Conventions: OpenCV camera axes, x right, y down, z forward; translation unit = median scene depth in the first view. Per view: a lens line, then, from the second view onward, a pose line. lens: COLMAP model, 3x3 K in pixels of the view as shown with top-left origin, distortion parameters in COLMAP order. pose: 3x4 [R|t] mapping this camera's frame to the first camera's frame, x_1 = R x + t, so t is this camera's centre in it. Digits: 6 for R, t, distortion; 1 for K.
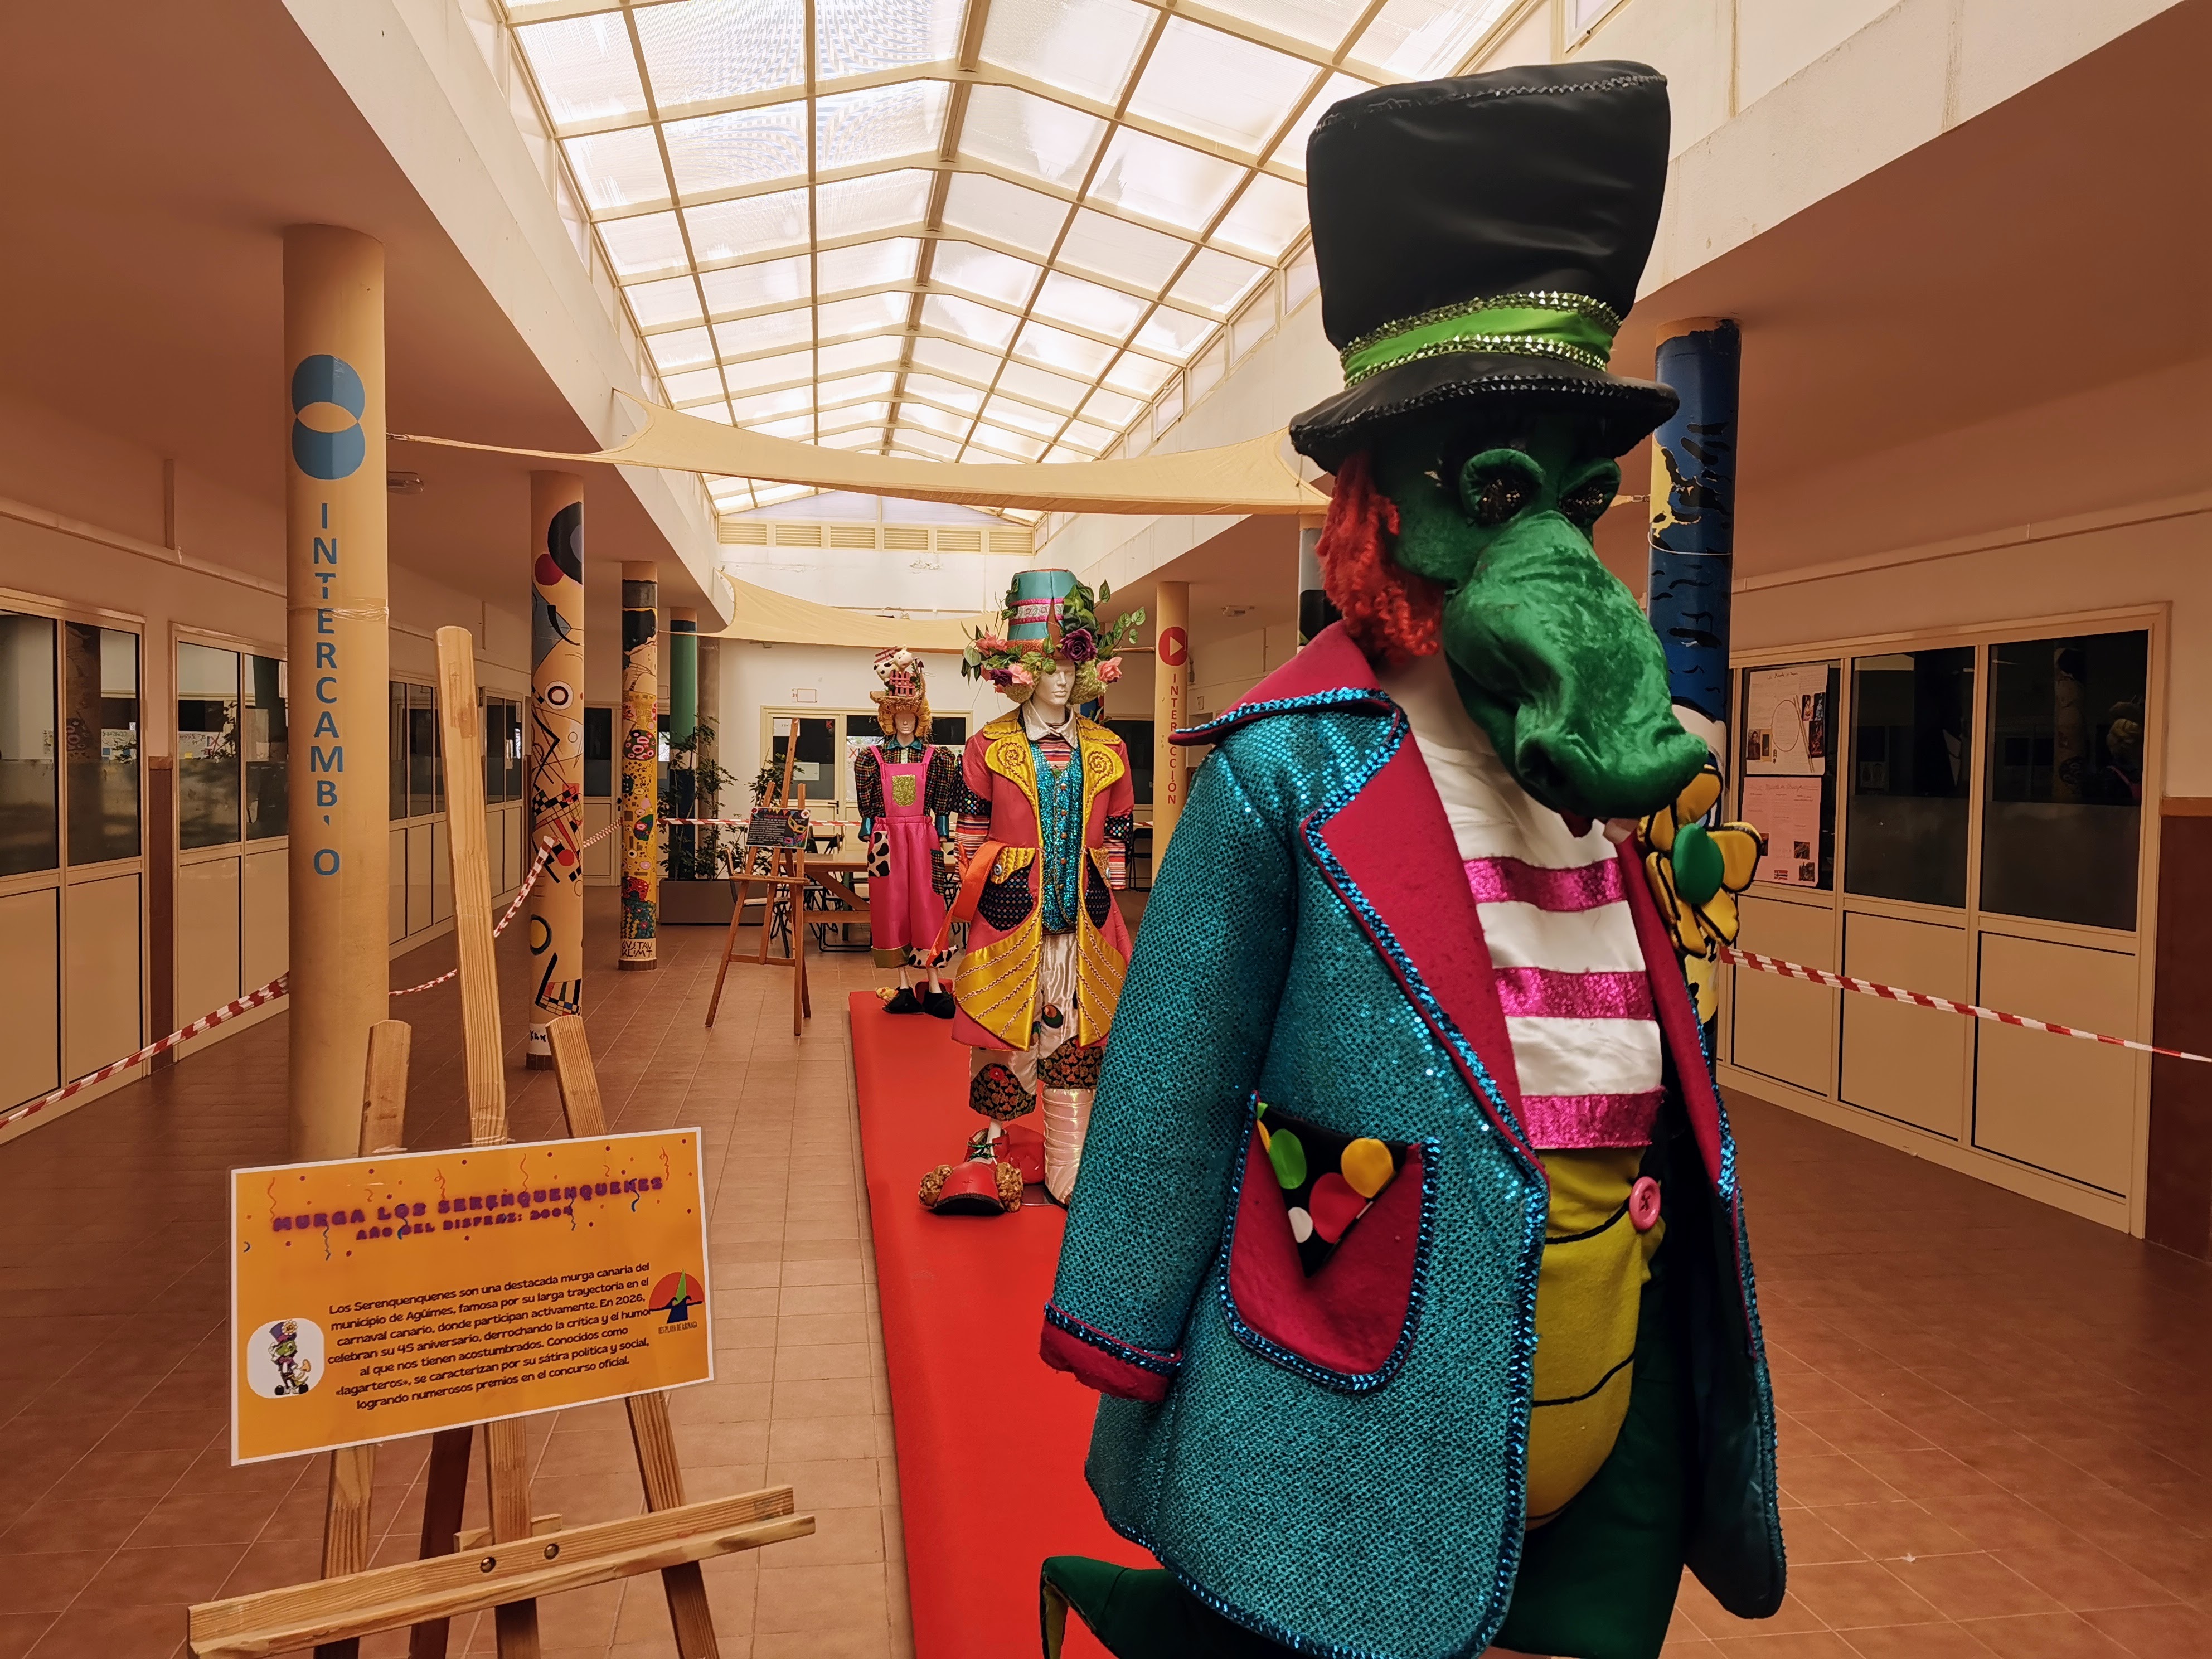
lens RADIAL K [[1733.7, 0, 1127.8], [0, 1733.7, 843.1], [0, 0, 1]] dist [0.047725, -0.000677]
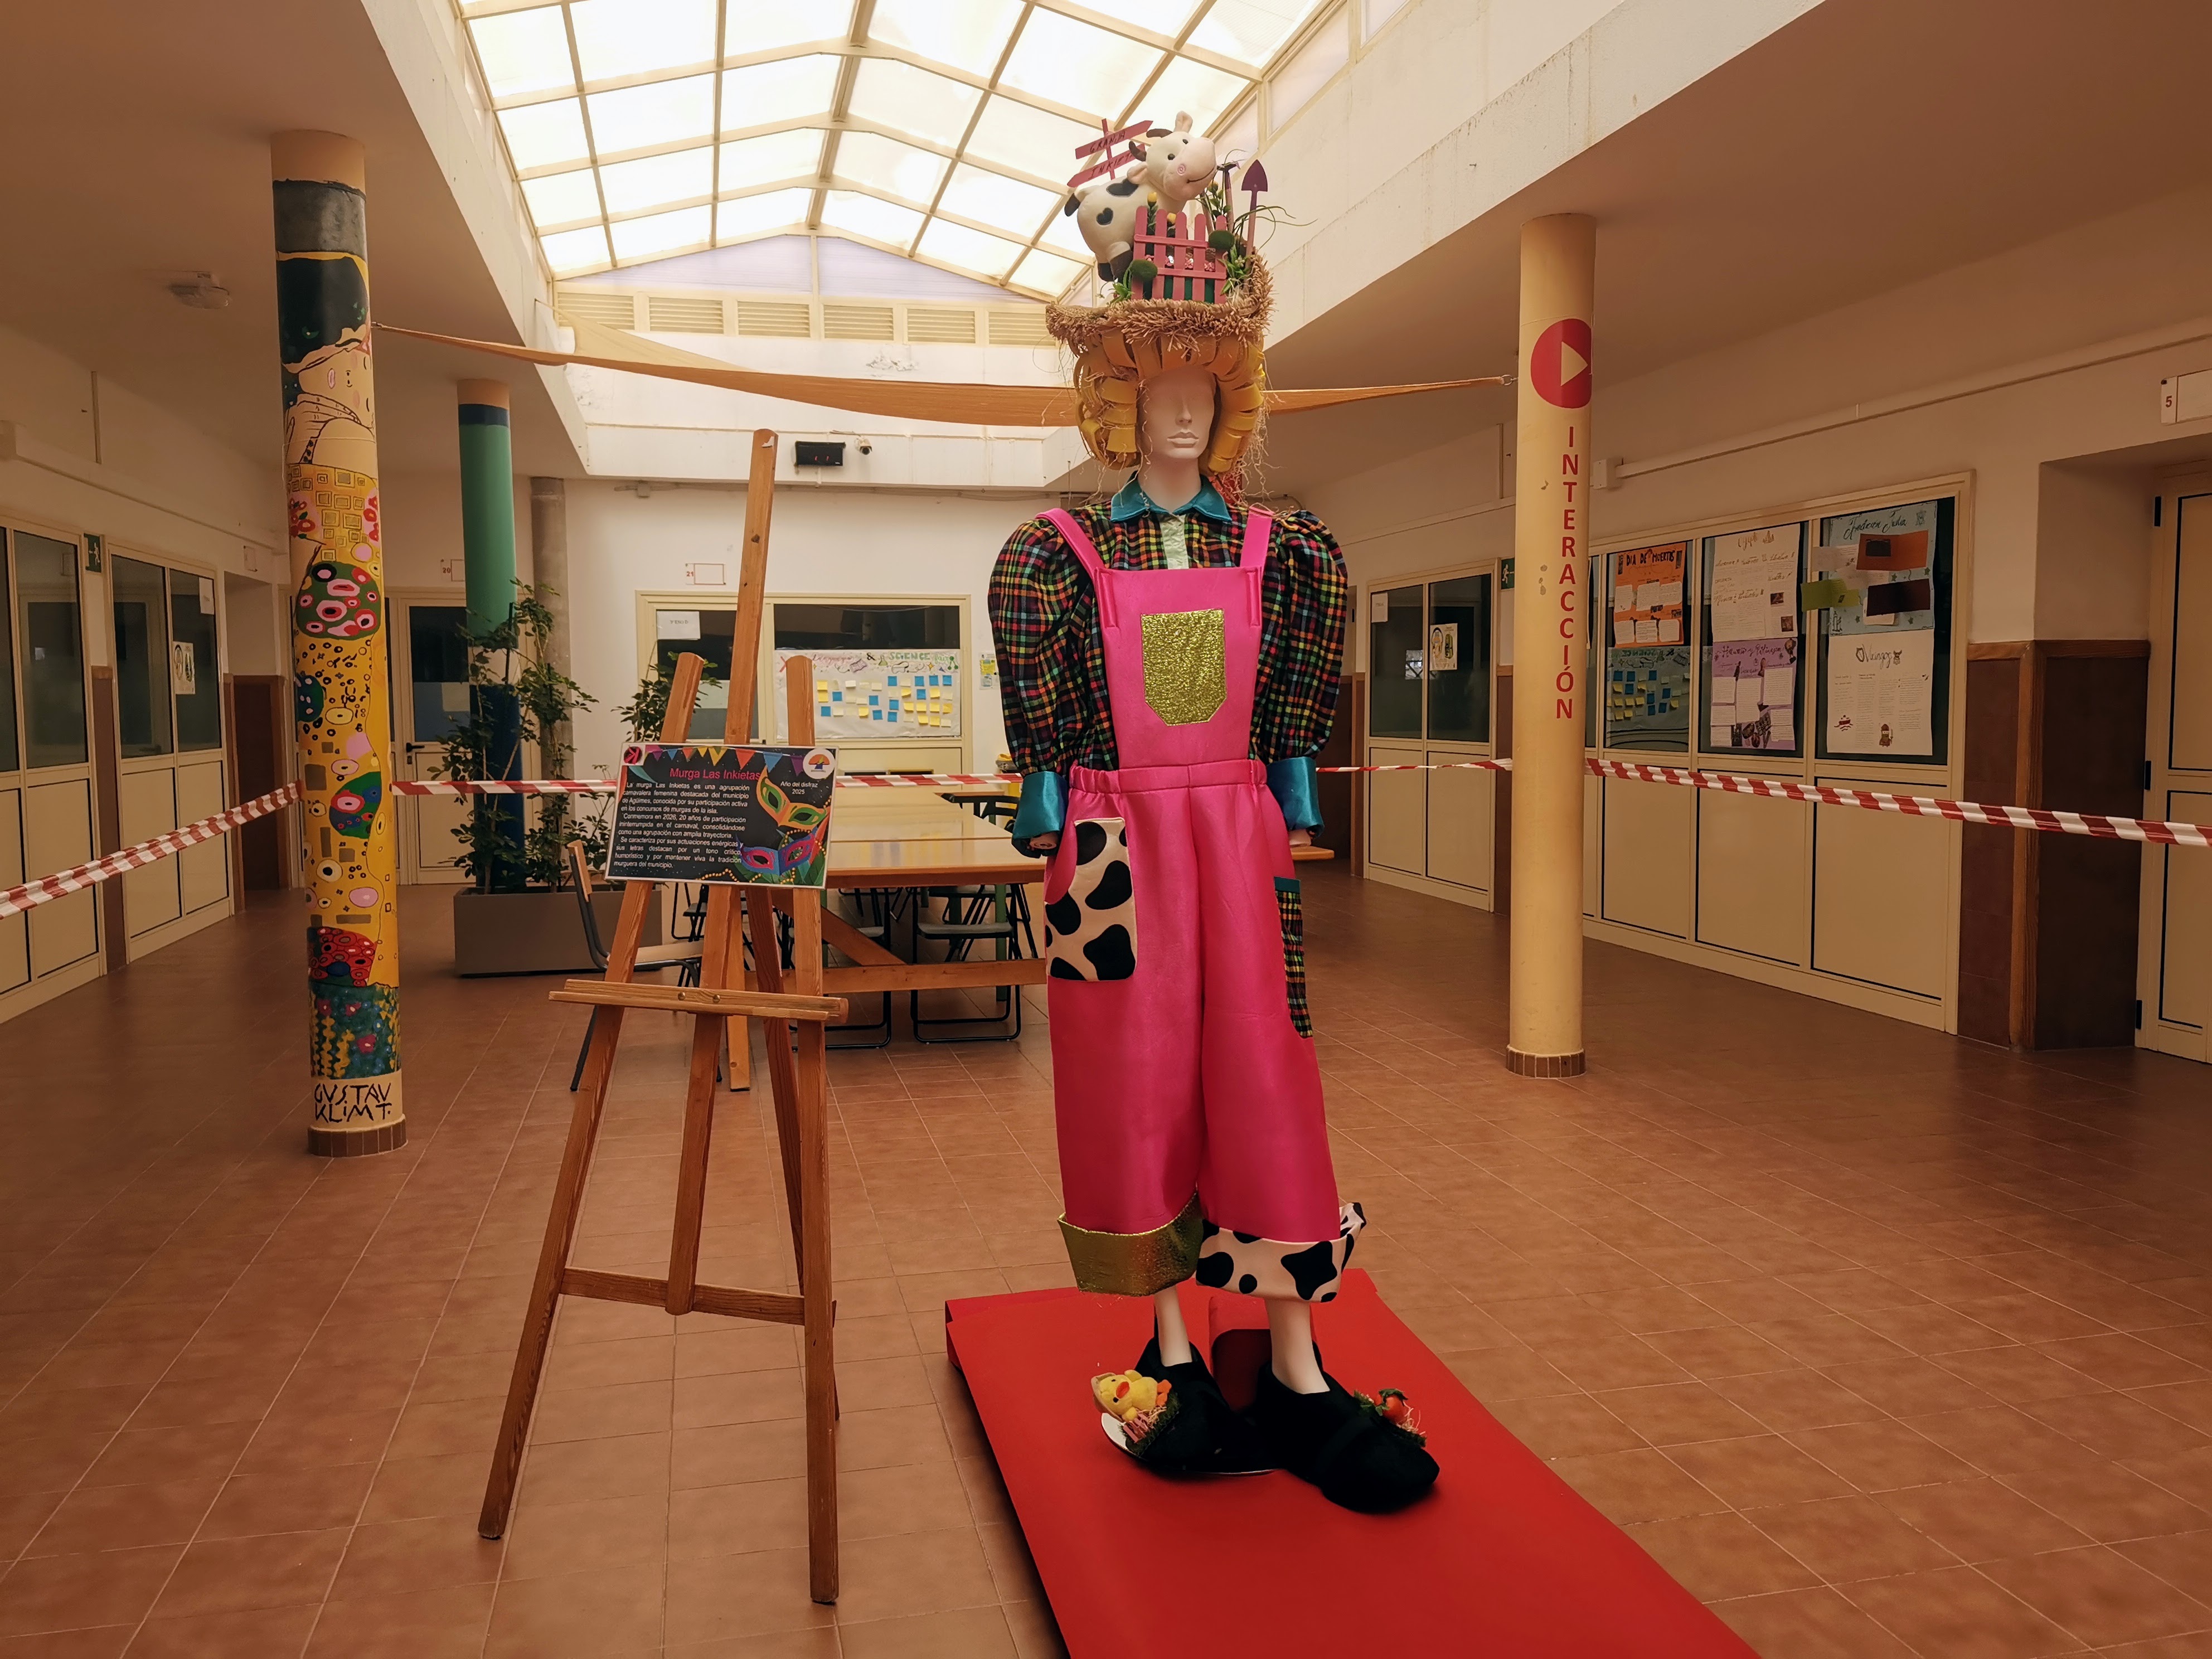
lens RADIAL K [[1733.7, 0, 1104.2], [0, 1733.7, 837.6], [0, 0, 1]] dist [0.047725, -0.000677]
pose [[0.998241, -0.027861, 0.052337, -0.125994], [0.026154, 0.999113, 0.033013, -0.010370], [-0.053211, -0.031586, 0.998084, 0.585076]]
